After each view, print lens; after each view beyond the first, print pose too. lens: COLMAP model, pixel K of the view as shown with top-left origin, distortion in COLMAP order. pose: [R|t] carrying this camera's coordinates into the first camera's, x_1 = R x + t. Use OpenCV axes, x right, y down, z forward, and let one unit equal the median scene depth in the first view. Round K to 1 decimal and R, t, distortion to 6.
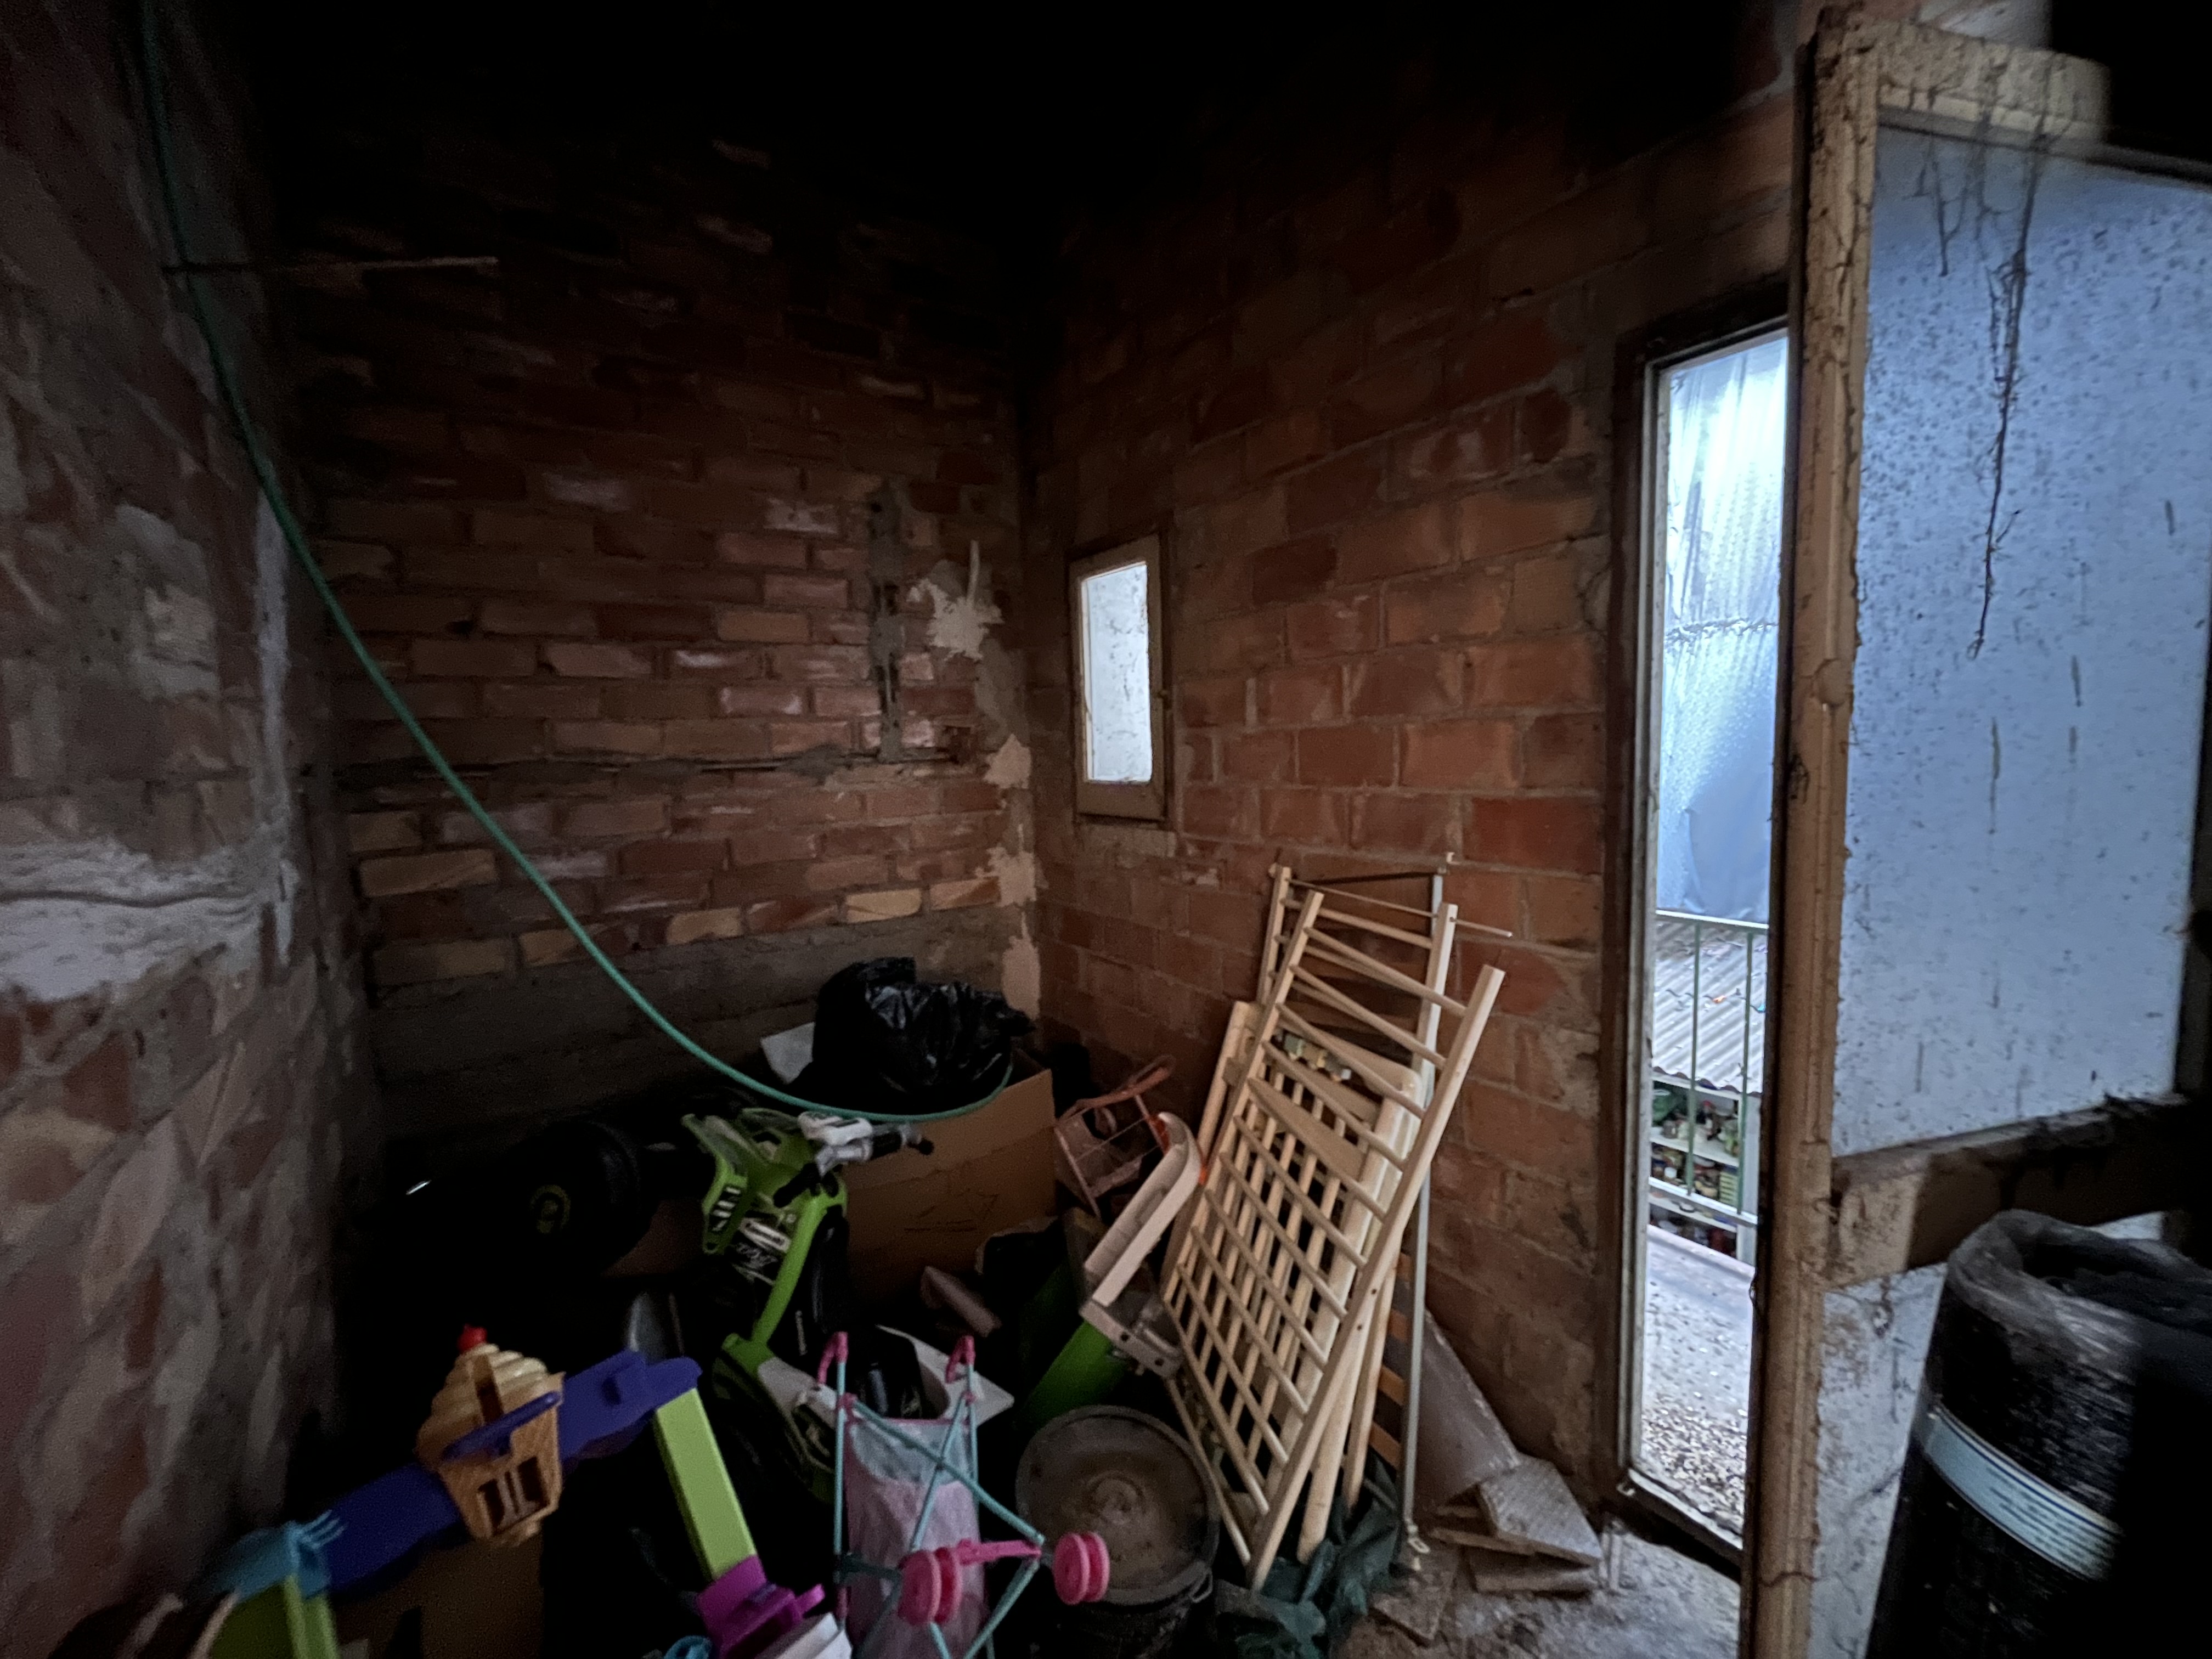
lens RADIAL K [[896.0, 0, 1100.3], [0, 896.0, 828.0], [0, 0, 1]] dist [-0.005177, 0.000997]
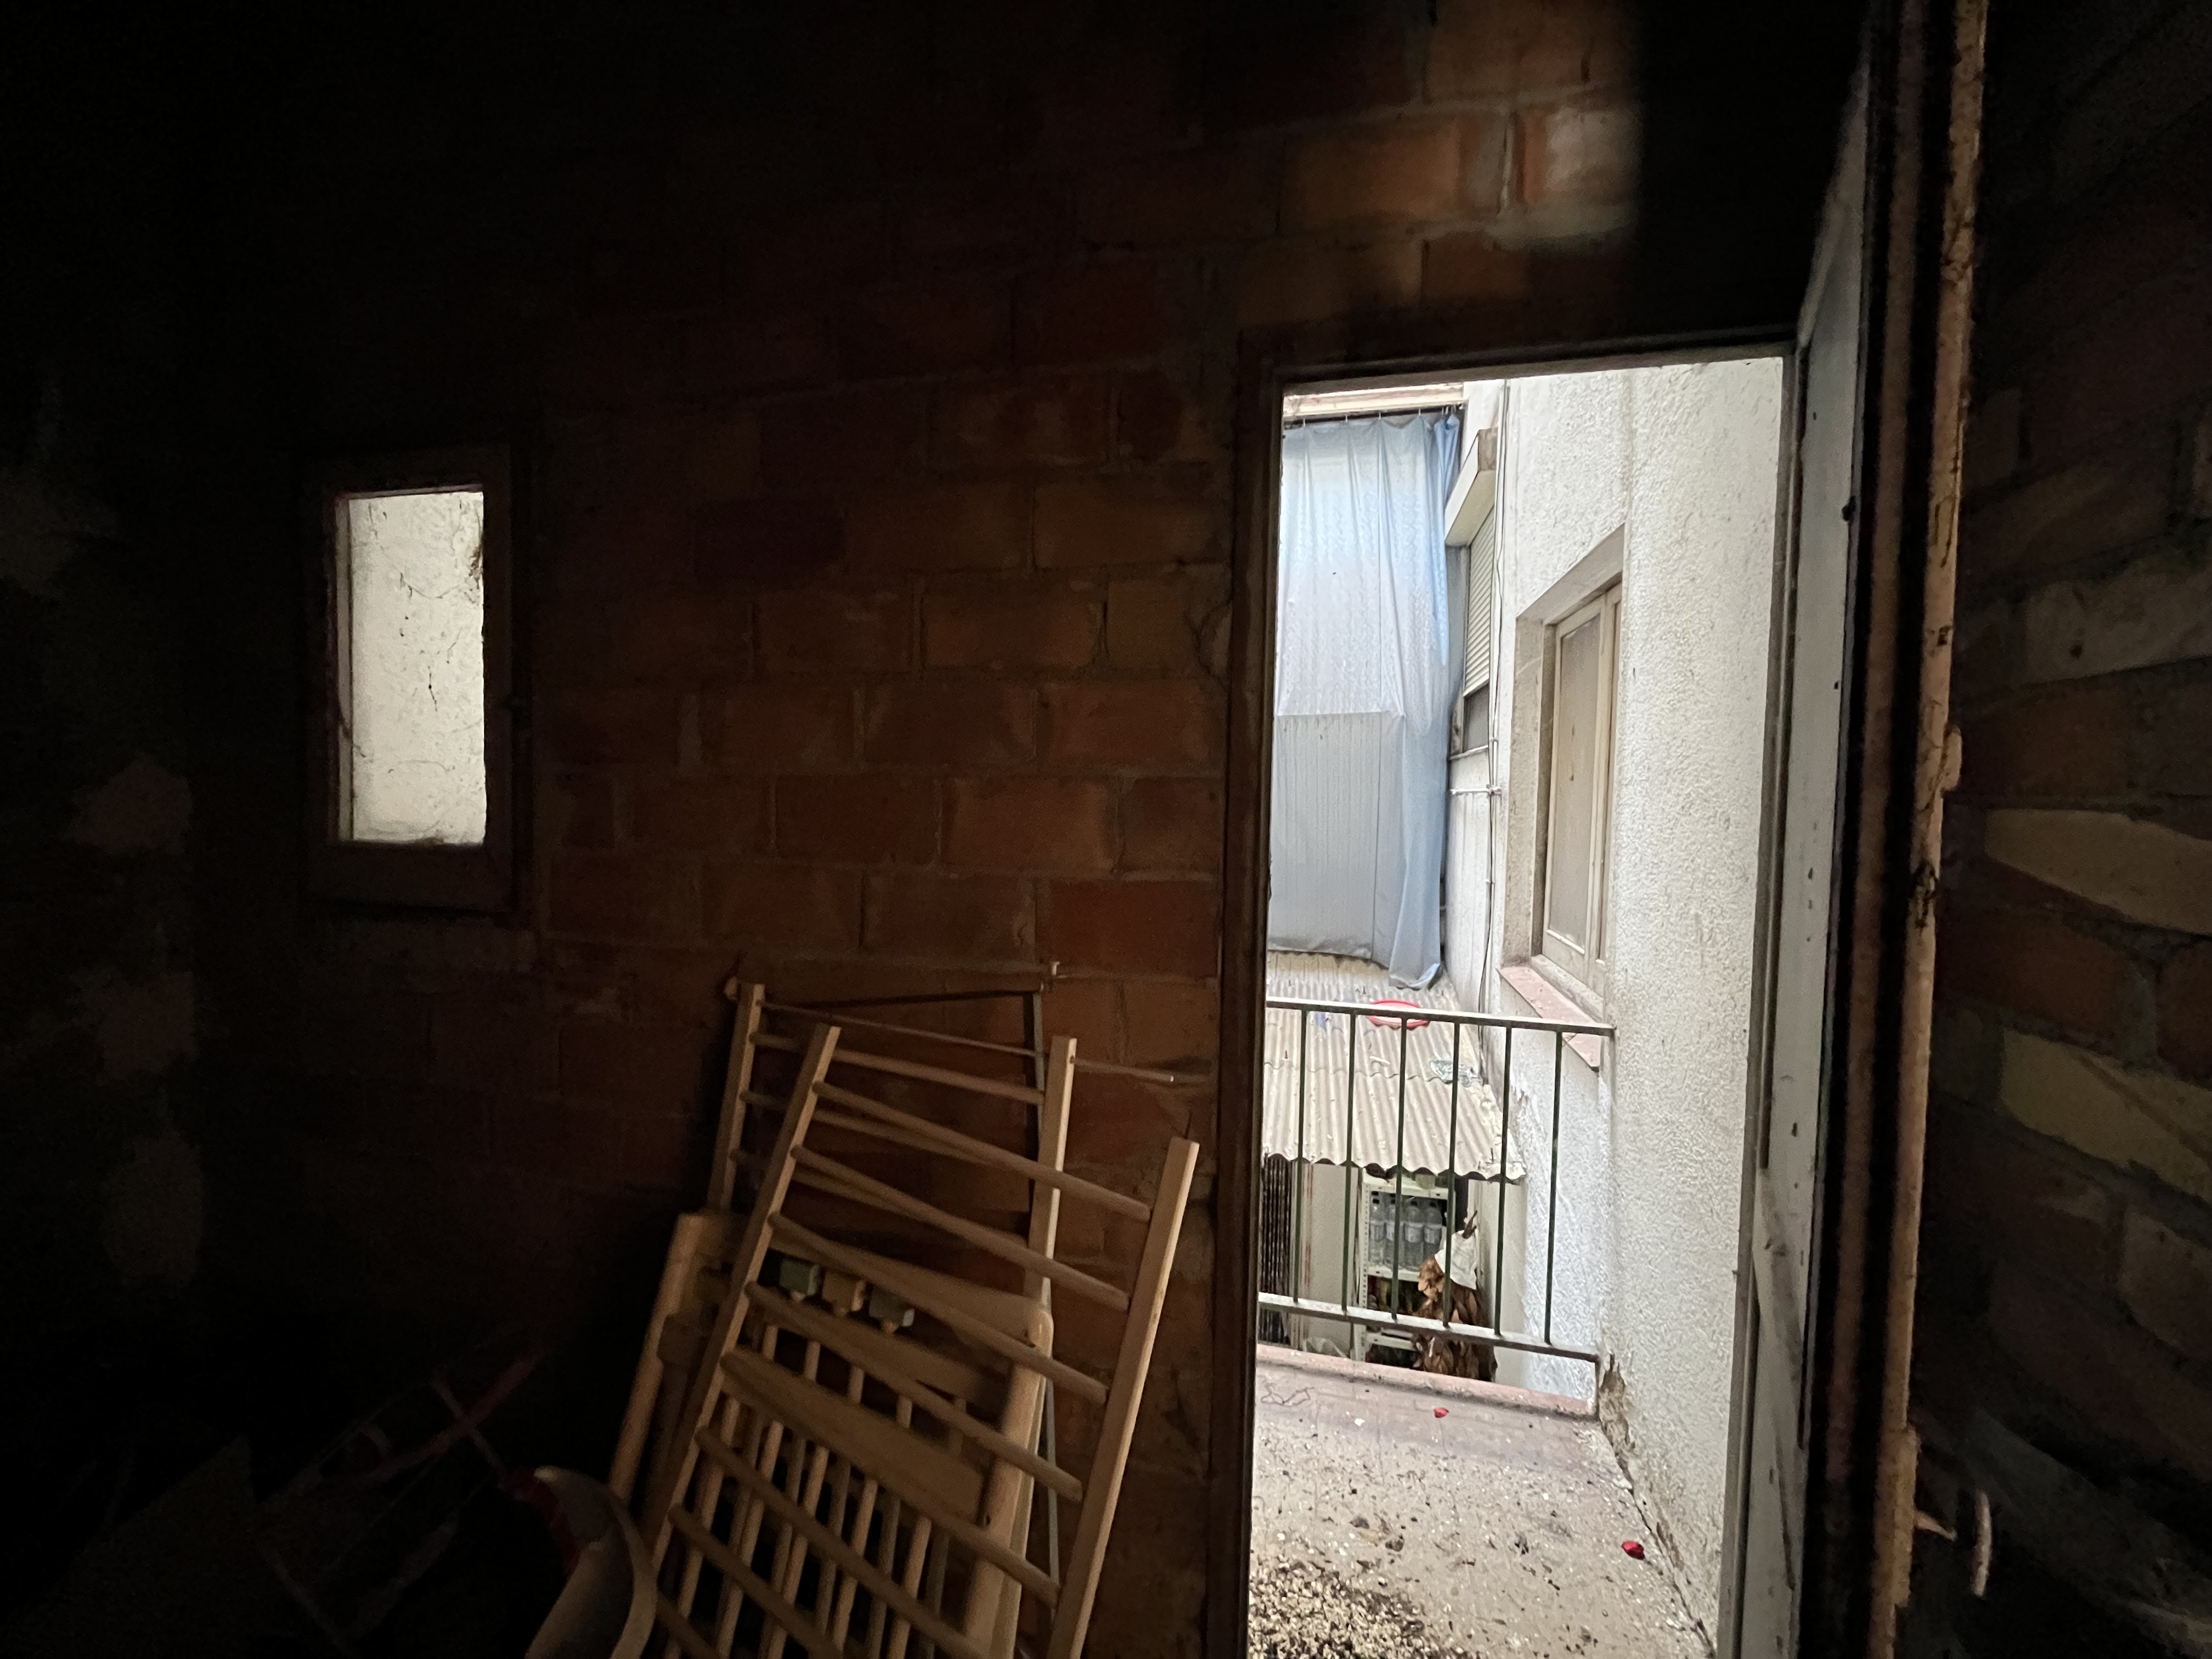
lens RADIAL K [[896.0, 0, 1104.8], [0, 896.0, 829.7], [0, 0, 1]] dist [-0.005177, 0.000997]
pose [[0.740808, 0.017118, 0.671499, -0.058423], [0.019907, 0.998677, -0.047420, -0.042105], [-0.671422, 0.048497, 0.739487, 0.429885]]
